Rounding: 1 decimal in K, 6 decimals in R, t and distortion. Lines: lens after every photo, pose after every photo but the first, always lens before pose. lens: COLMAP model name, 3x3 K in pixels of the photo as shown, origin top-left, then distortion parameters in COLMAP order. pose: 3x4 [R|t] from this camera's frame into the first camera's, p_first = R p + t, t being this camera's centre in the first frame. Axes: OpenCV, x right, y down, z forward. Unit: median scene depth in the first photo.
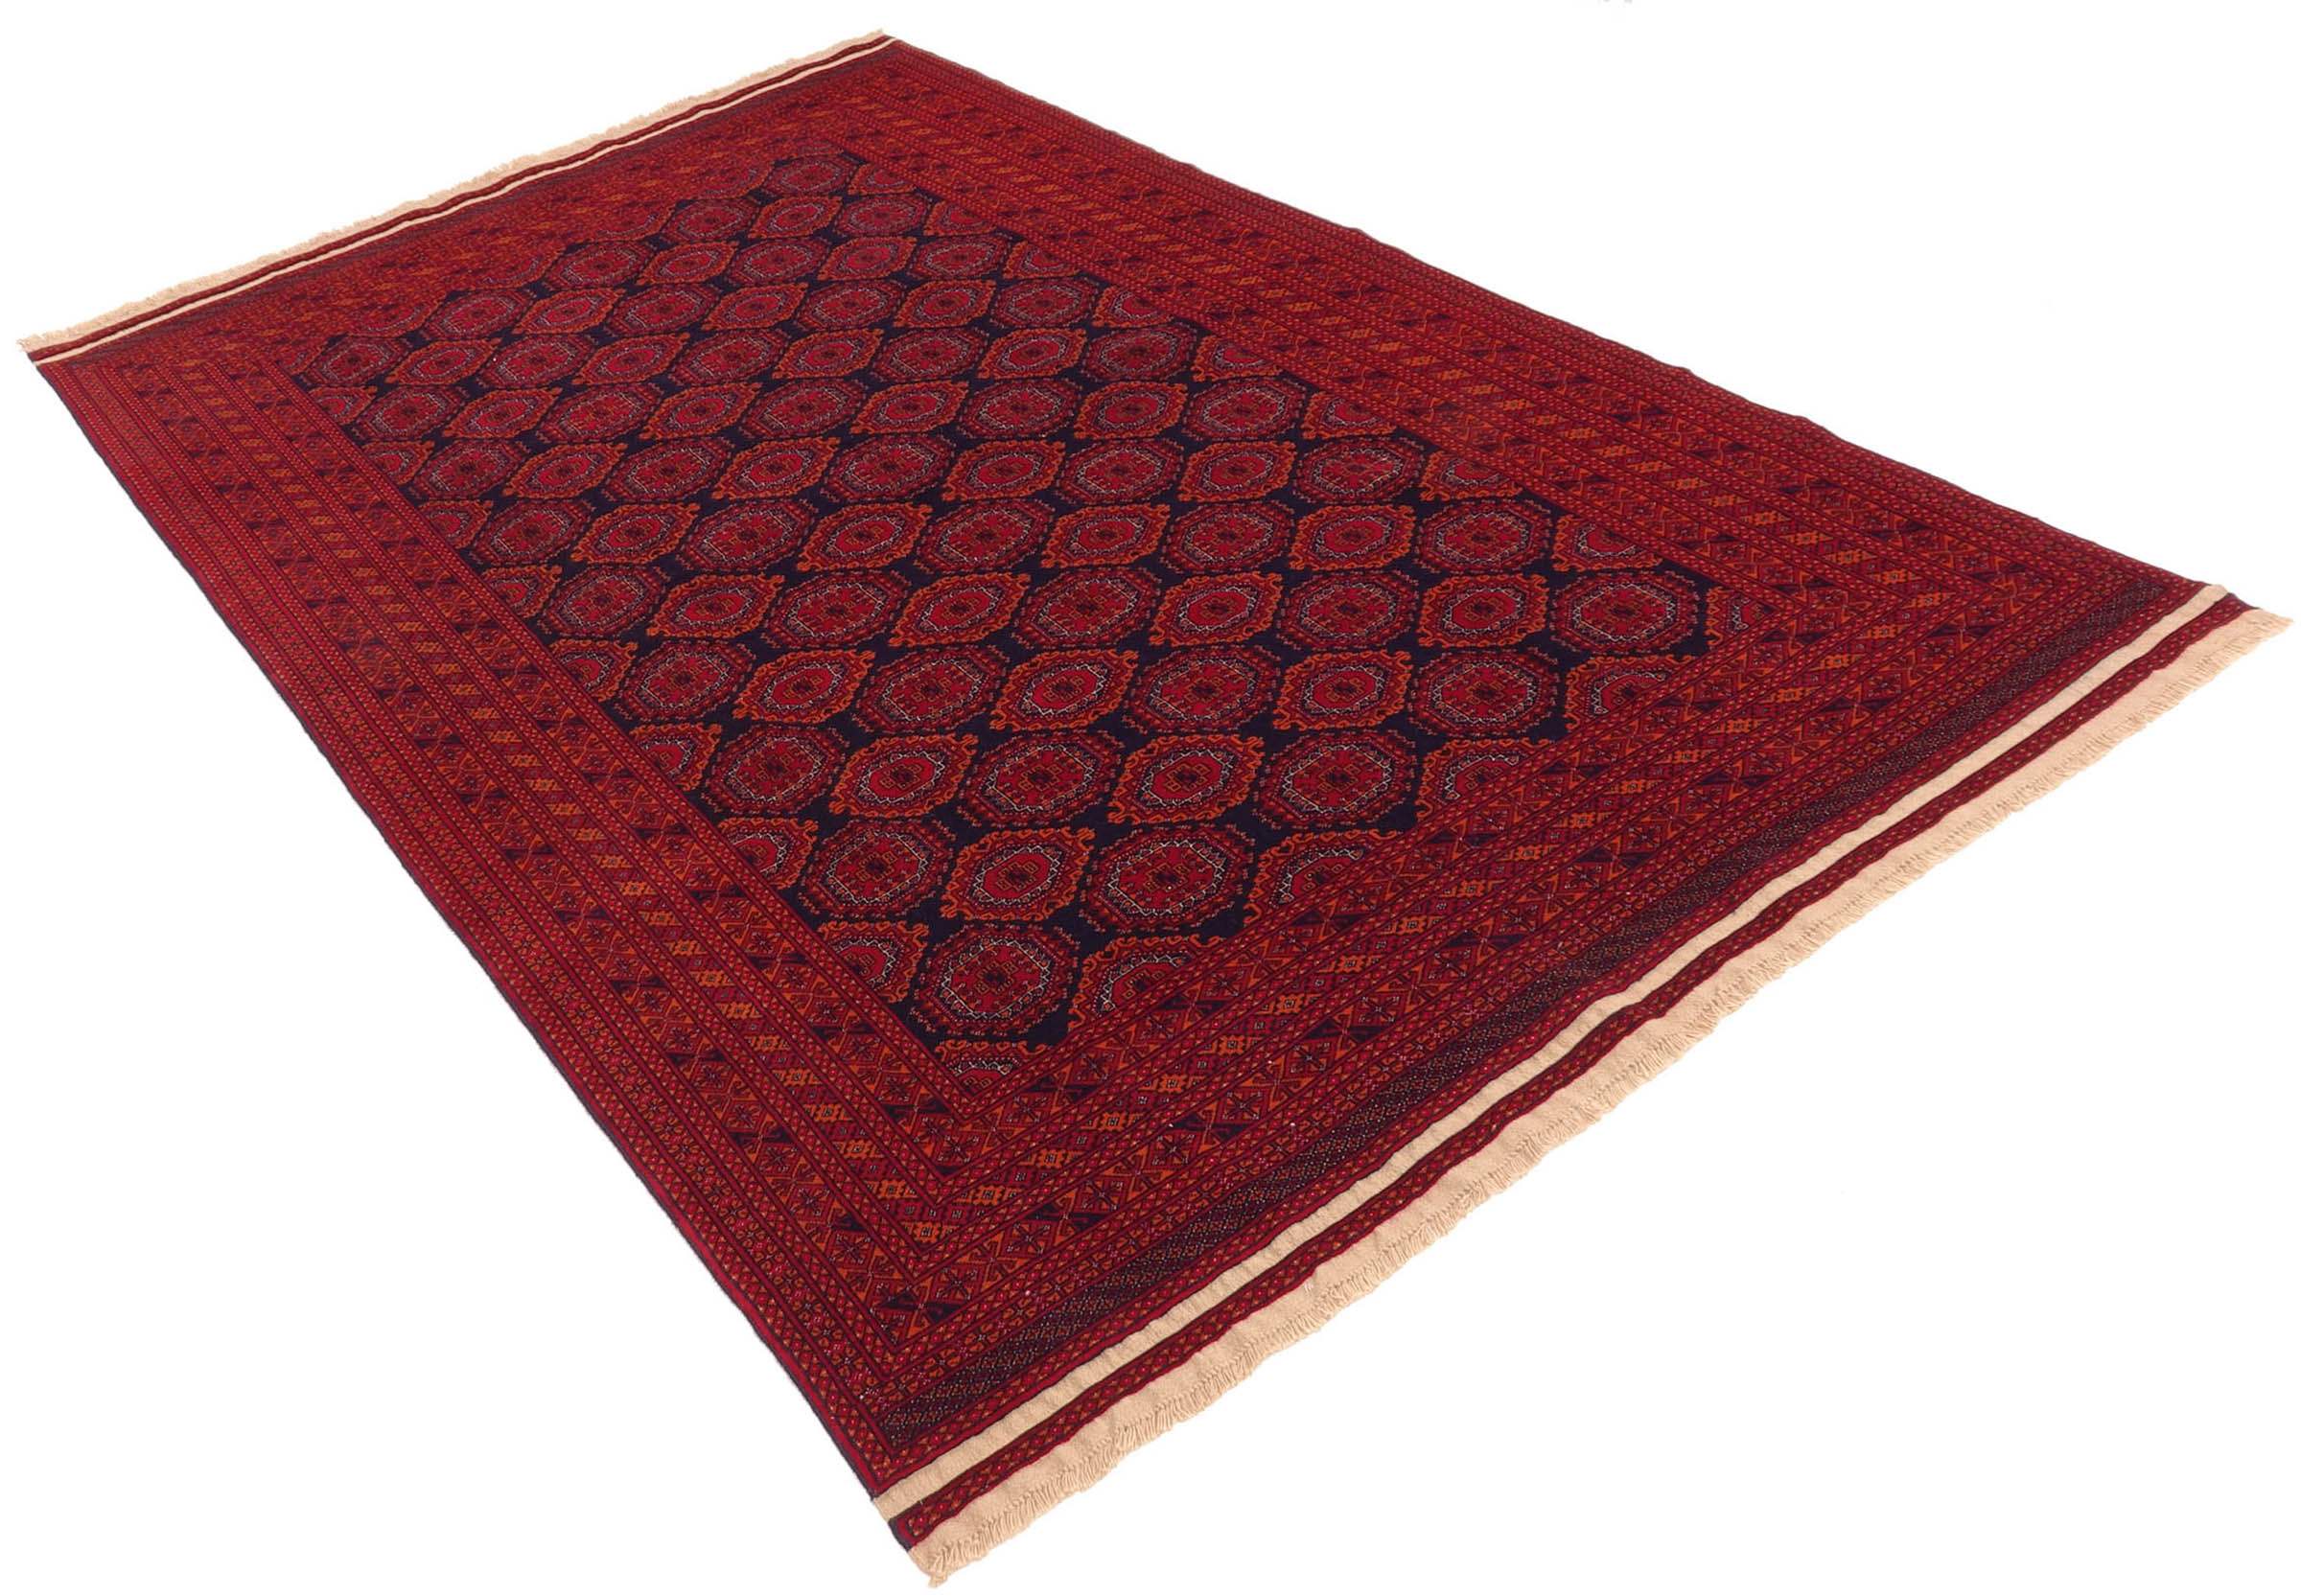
lens RADIAL K [[2064.2, 0, 1150.5], [0, 2064.2, 798.0], [0, 0, 1]] dist [0.000034, -0.006714]
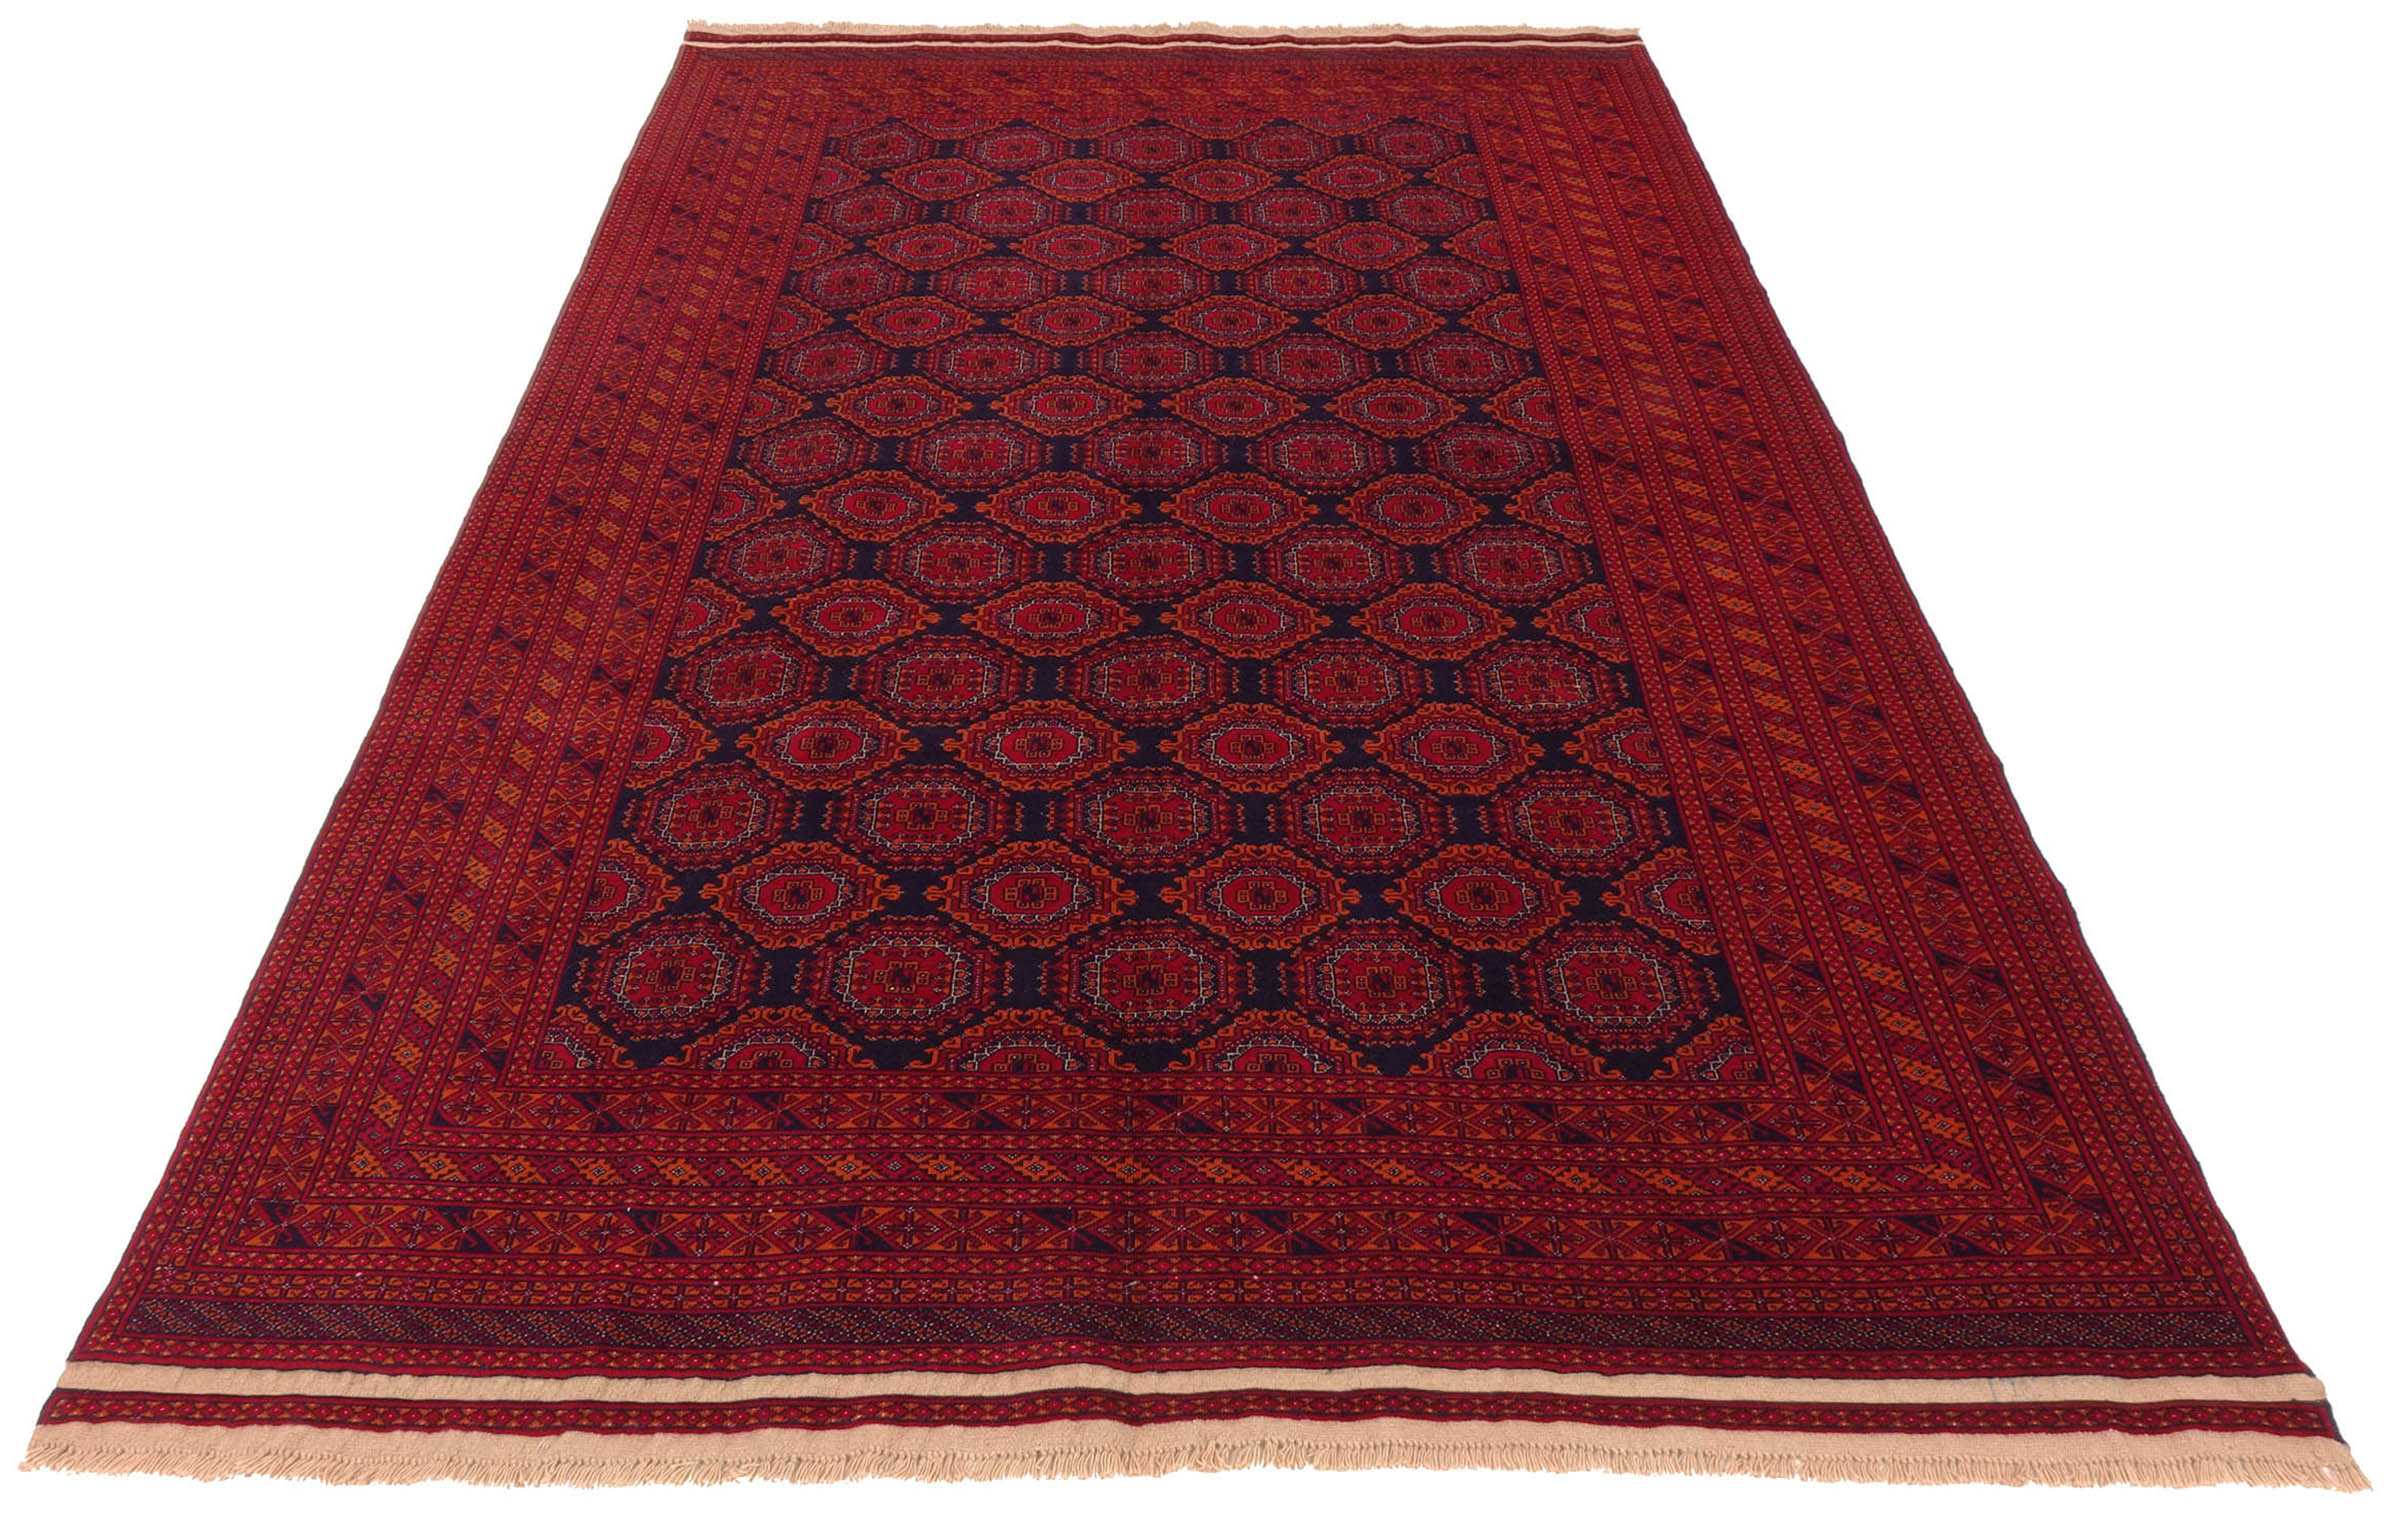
lens RADIAL K [[2040.8, 0, 1200.0], [0, 2040.8, 769.0], [0, 0, 1]] dist [-0.001086, 0.002980]
pose [[0.800728, 0.474716, -0.365349, 0.376257], [-0.460432, 0.877891, 0.131567, -0.208939], [0.383193, 0.062869, 0.921526, 0.200588]]
